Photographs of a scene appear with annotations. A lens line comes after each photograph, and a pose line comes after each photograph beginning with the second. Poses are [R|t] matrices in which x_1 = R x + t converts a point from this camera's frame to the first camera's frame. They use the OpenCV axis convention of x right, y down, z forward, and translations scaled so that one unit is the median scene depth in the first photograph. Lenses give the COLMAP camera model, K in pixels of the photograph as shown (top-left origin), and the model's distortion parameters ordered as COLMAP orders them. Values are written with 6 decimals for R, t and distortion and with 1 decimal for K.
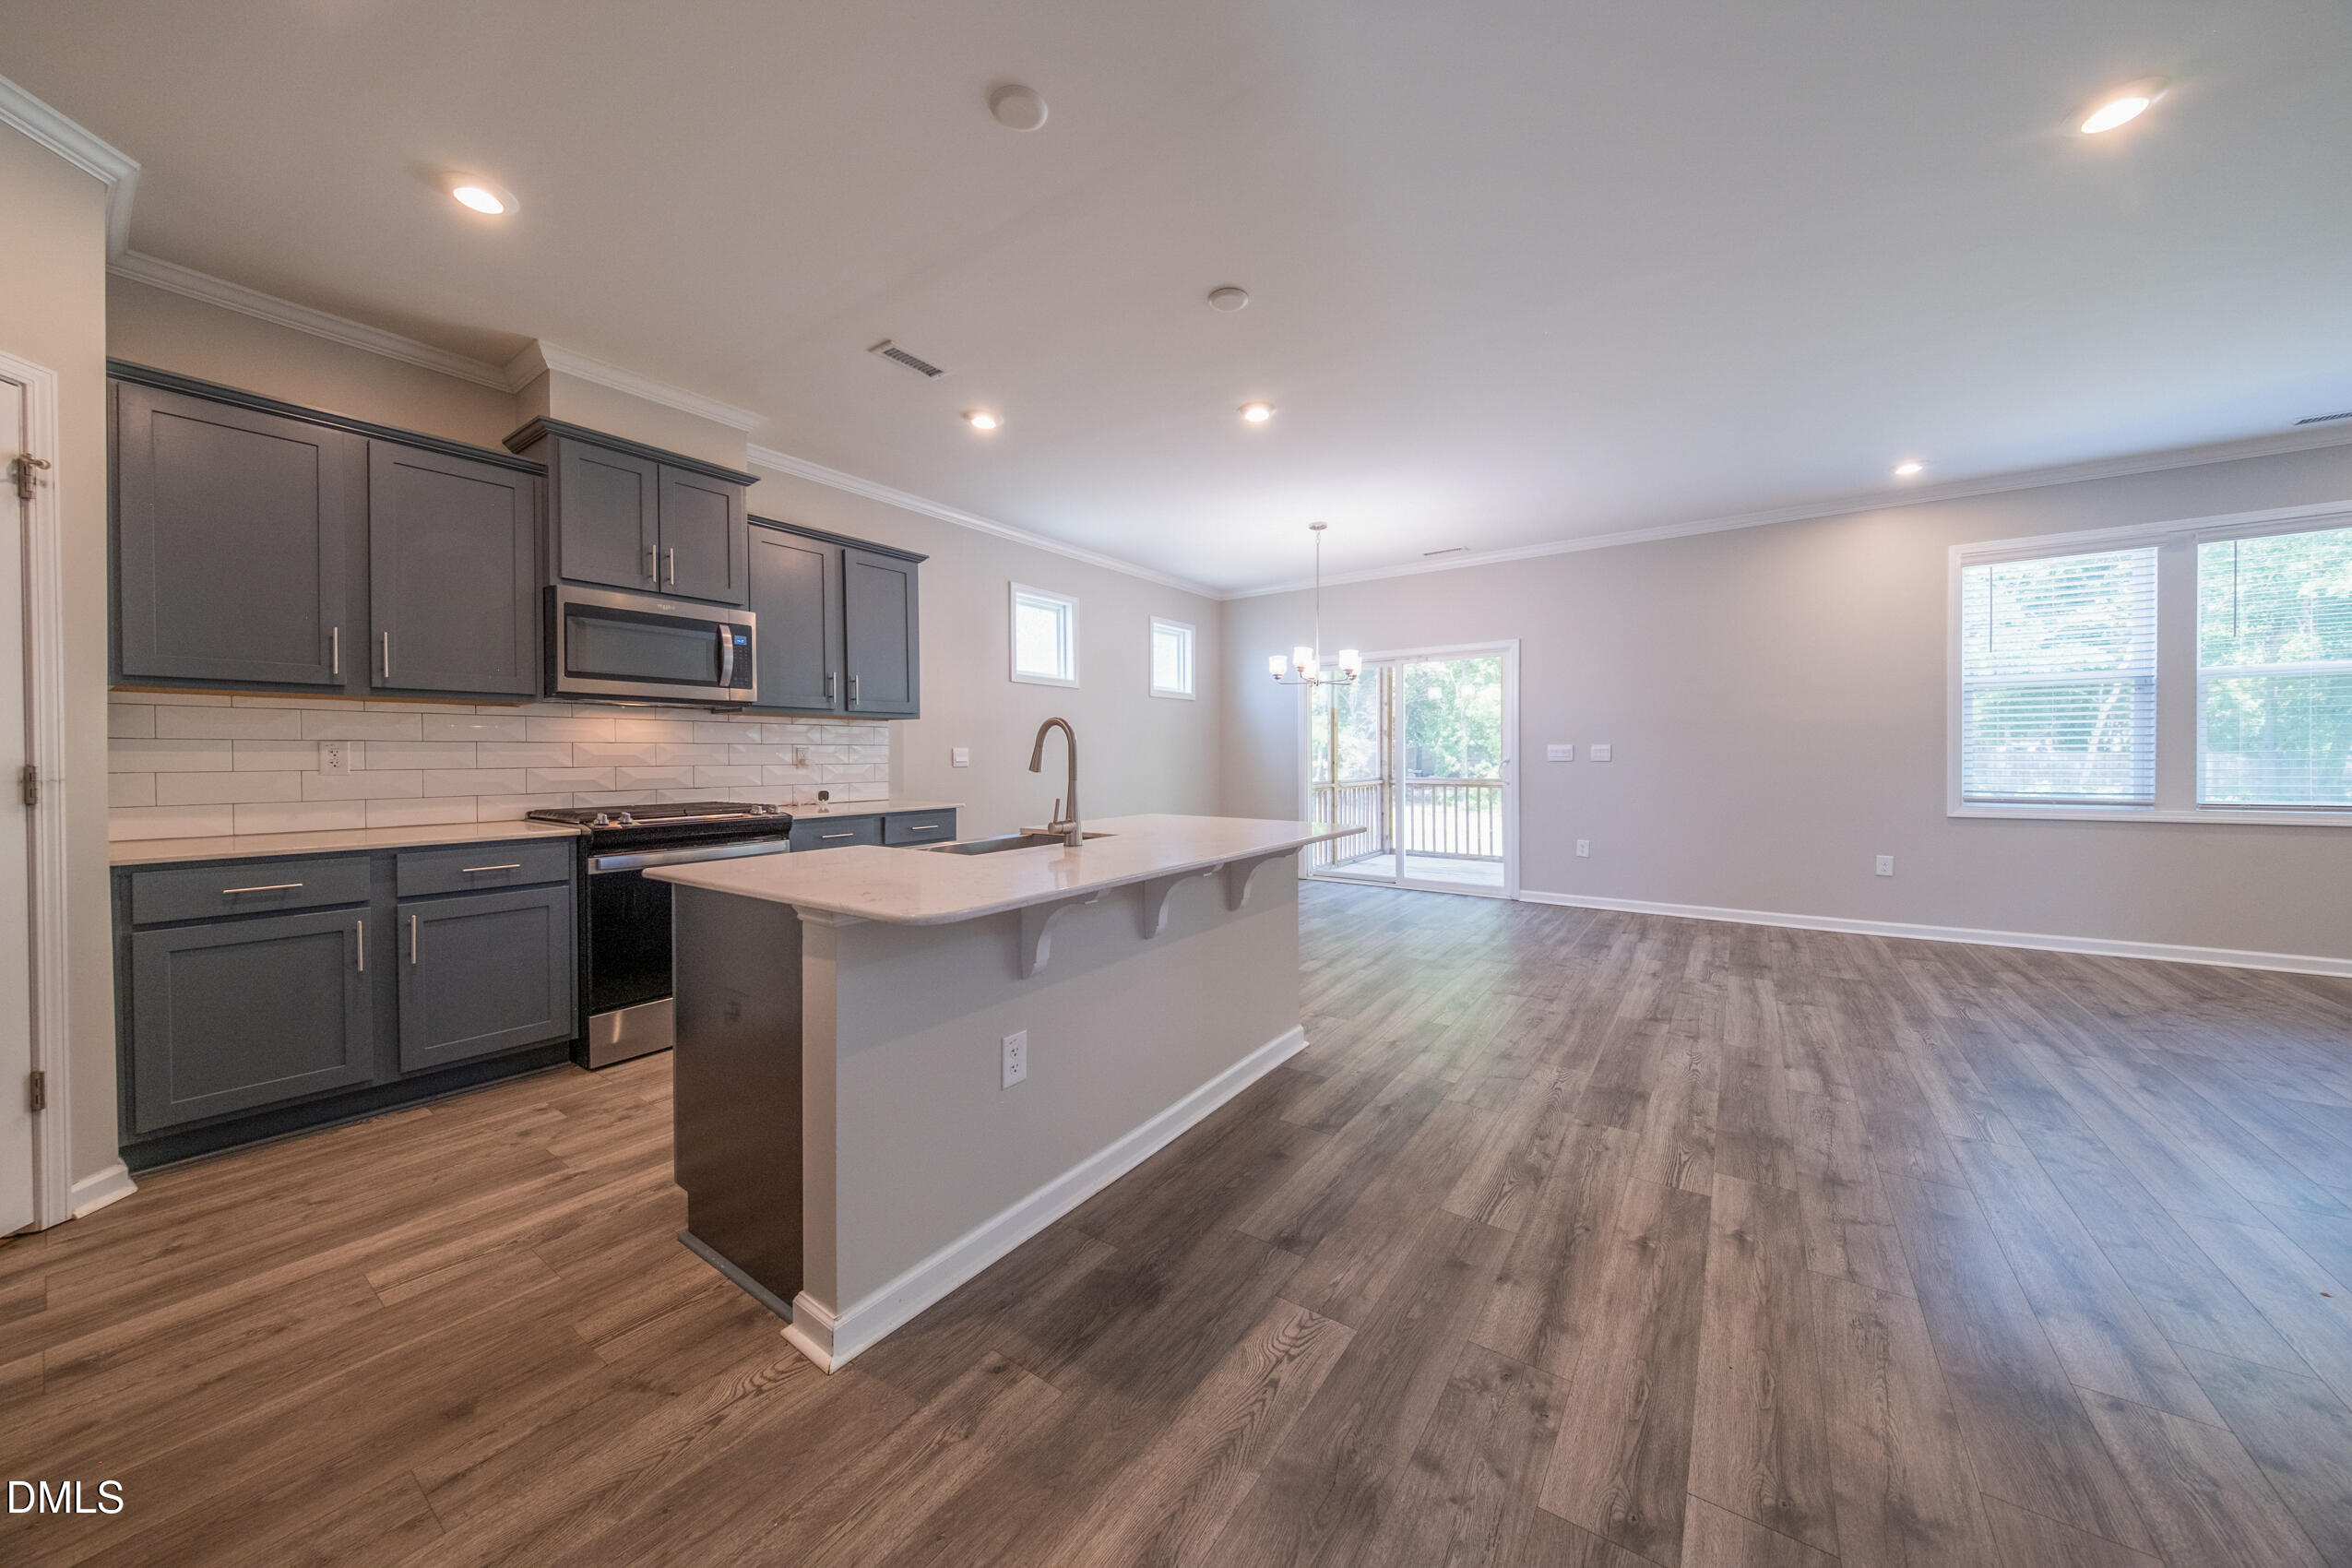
lens RADIAL K [[826.9, 0, 1156.2], [0, 826.9, 775.2], [0, 0, 1]] dist [0.006764, -0.001553]
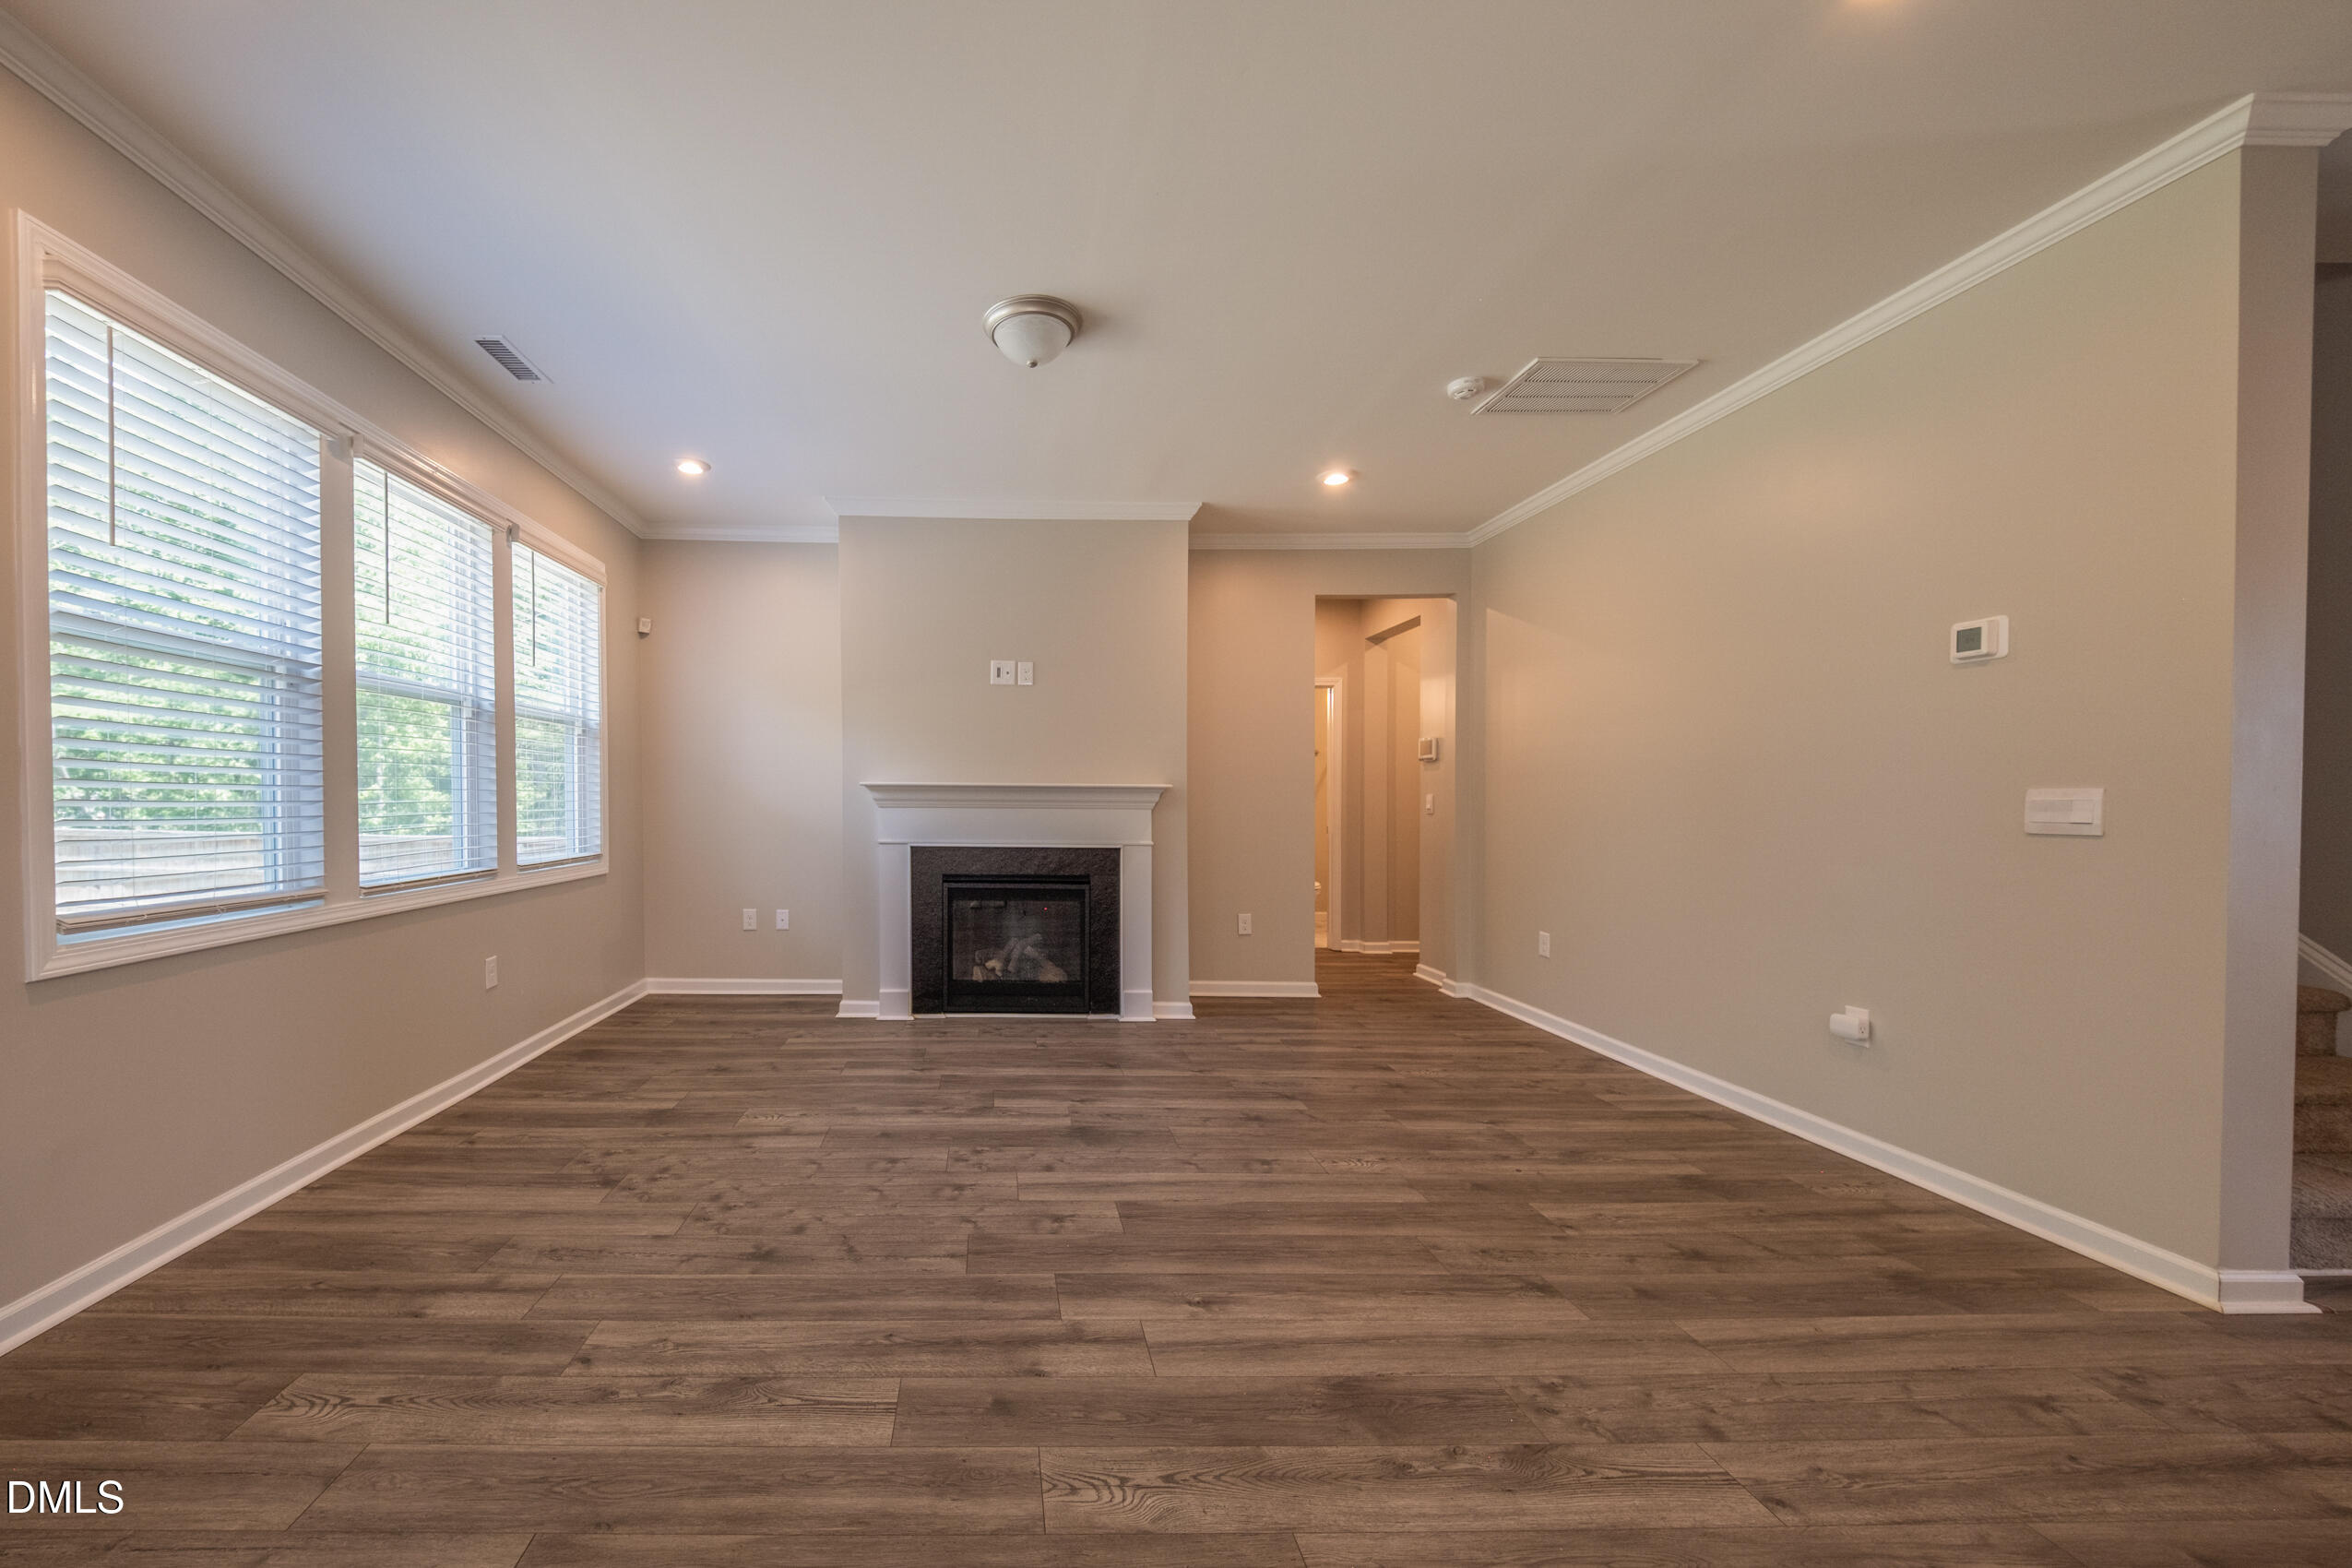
lens RADIAL K [[826.9, 0, 1019.4], [0, 826.9, 813.1], [0, 0, 1]] dist [0.006764, -0.001553]
pose [[-0.602197, -0.011019, 0.798271, 0.785572], [0.015303, 0.999562, 0.025342, -0.048165], [-0.798201, 0.027477, -0.601765, 1.626618]]
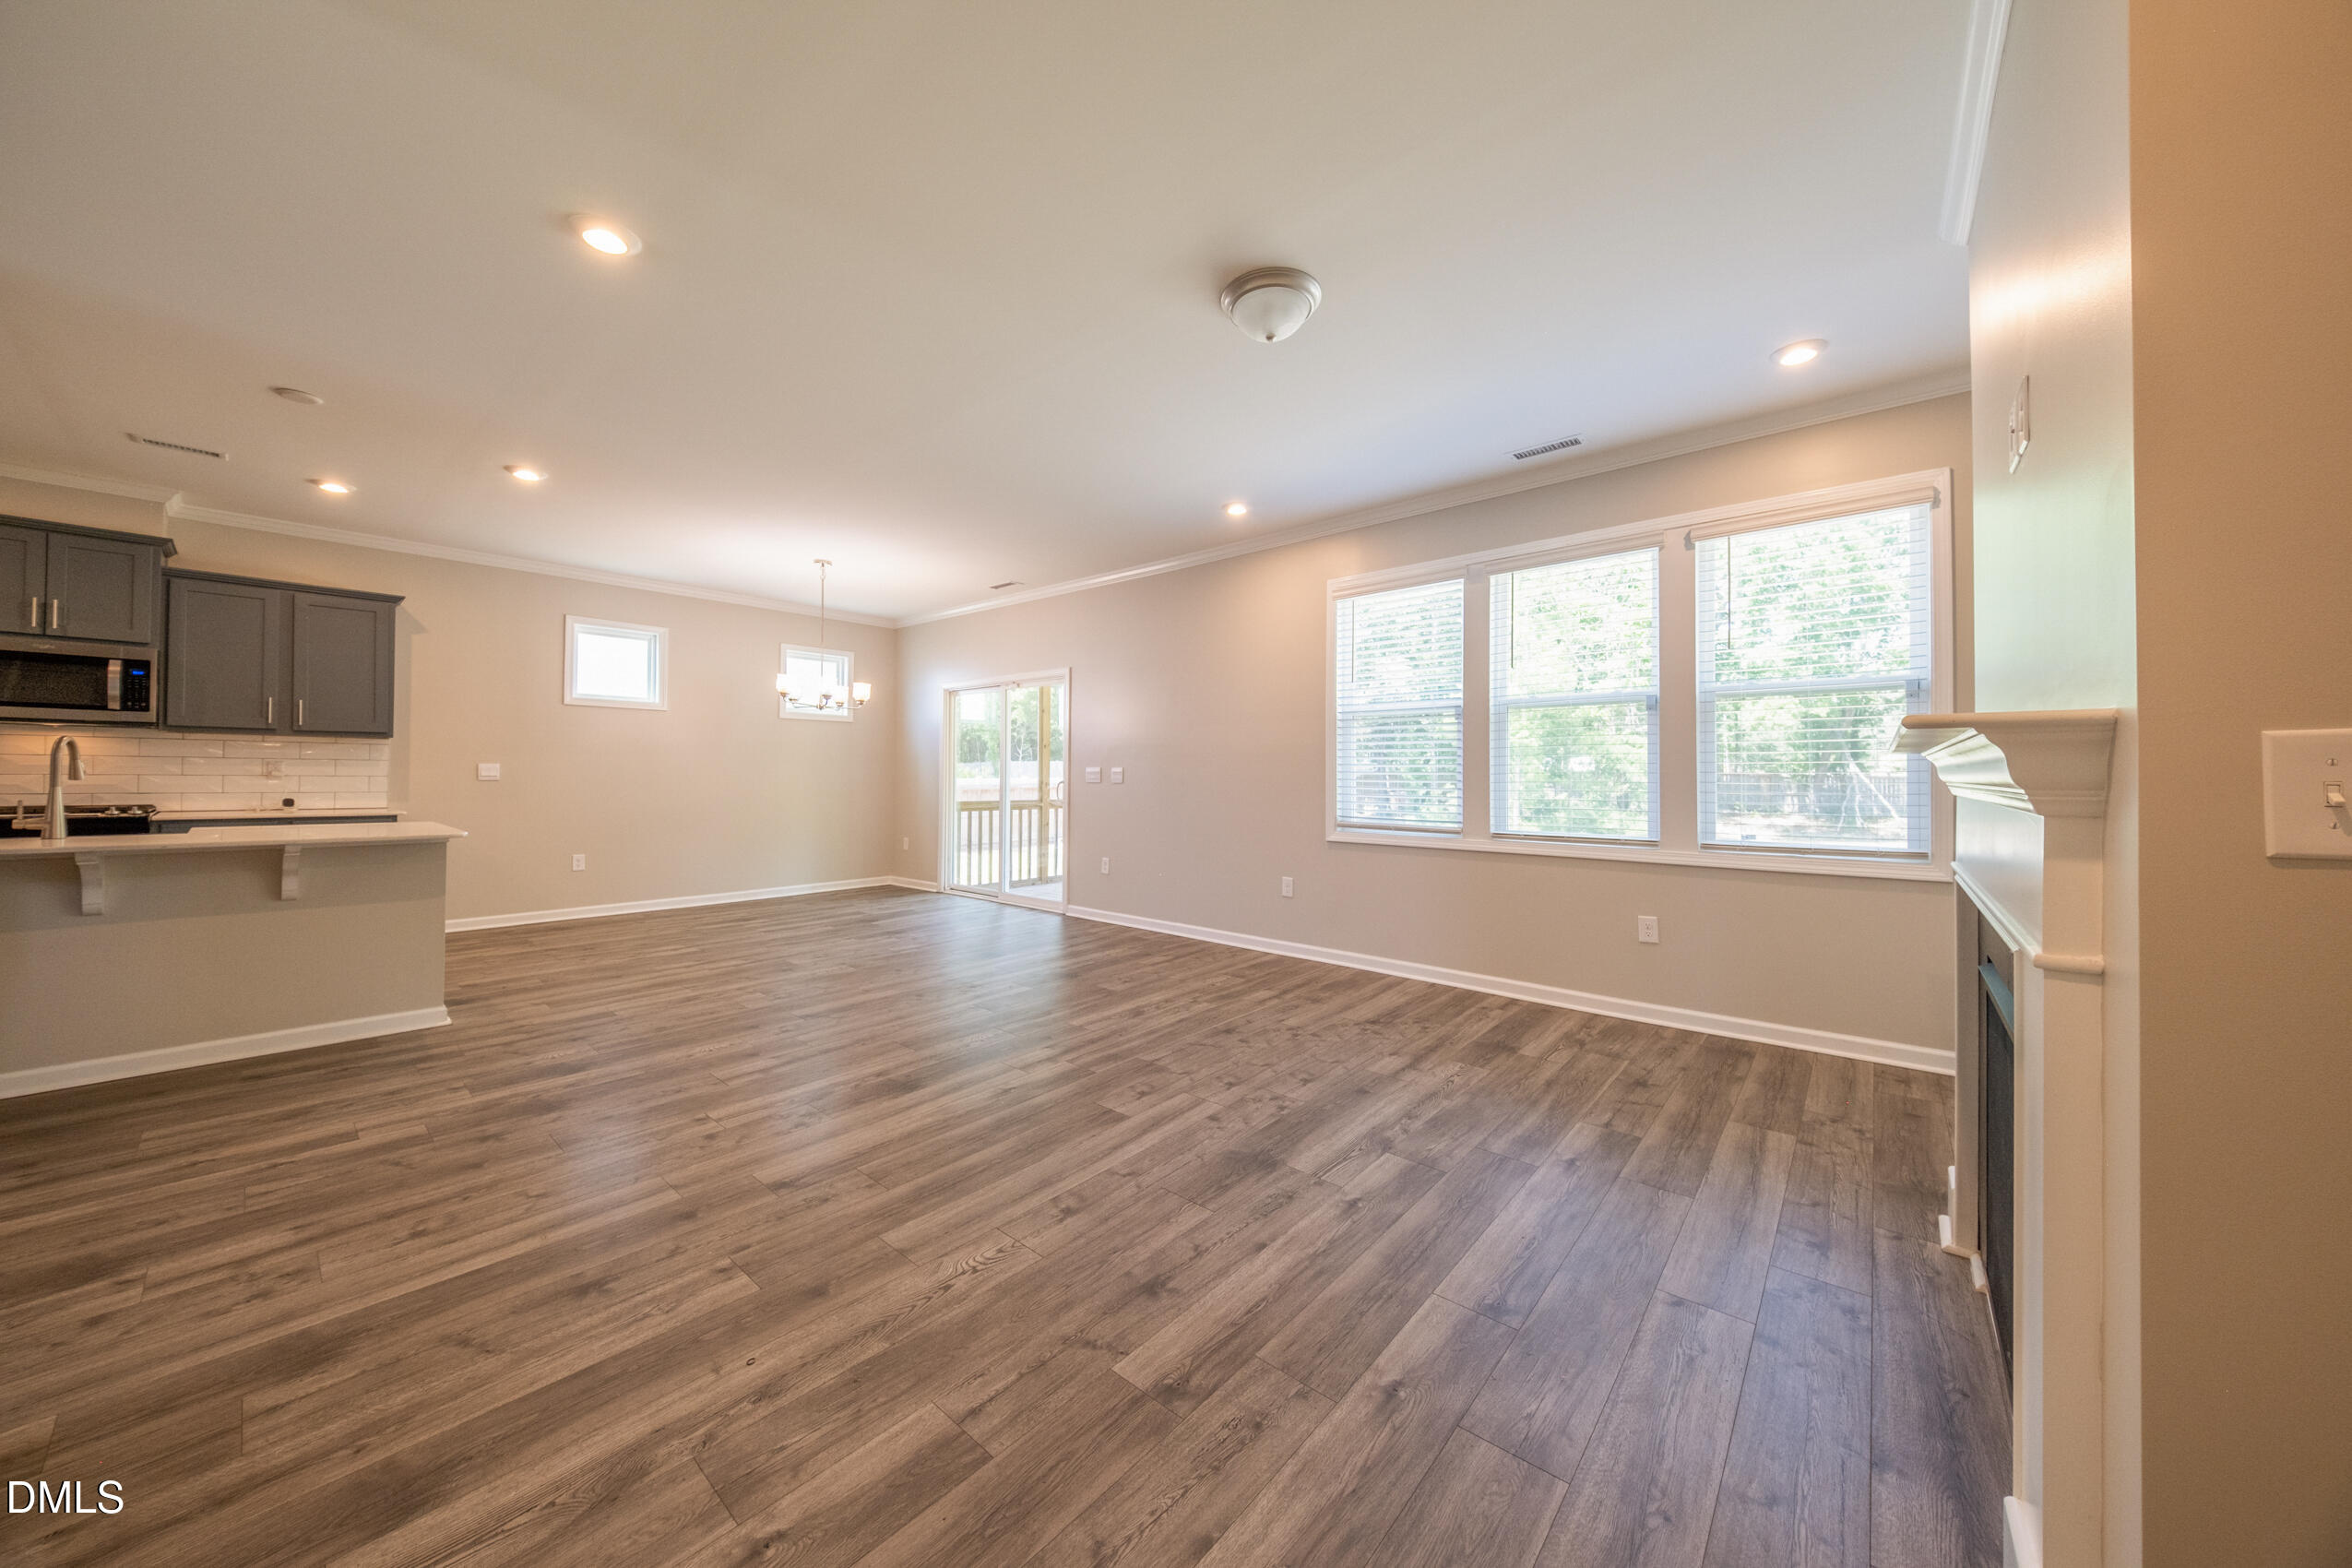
lens RADIAL K [[826.9, 0, 1159.0], [0, 826.9, 764.7], [0, 0, 1]] dist [0.006764, -0.001553]
pose [[0.993855, 0.010973, -0.110147, 1.598134], [-0.014975, 0.999255, -0.035569, -0.008004], [0.109675, 0.037000, 0.993279, -0.068691]]
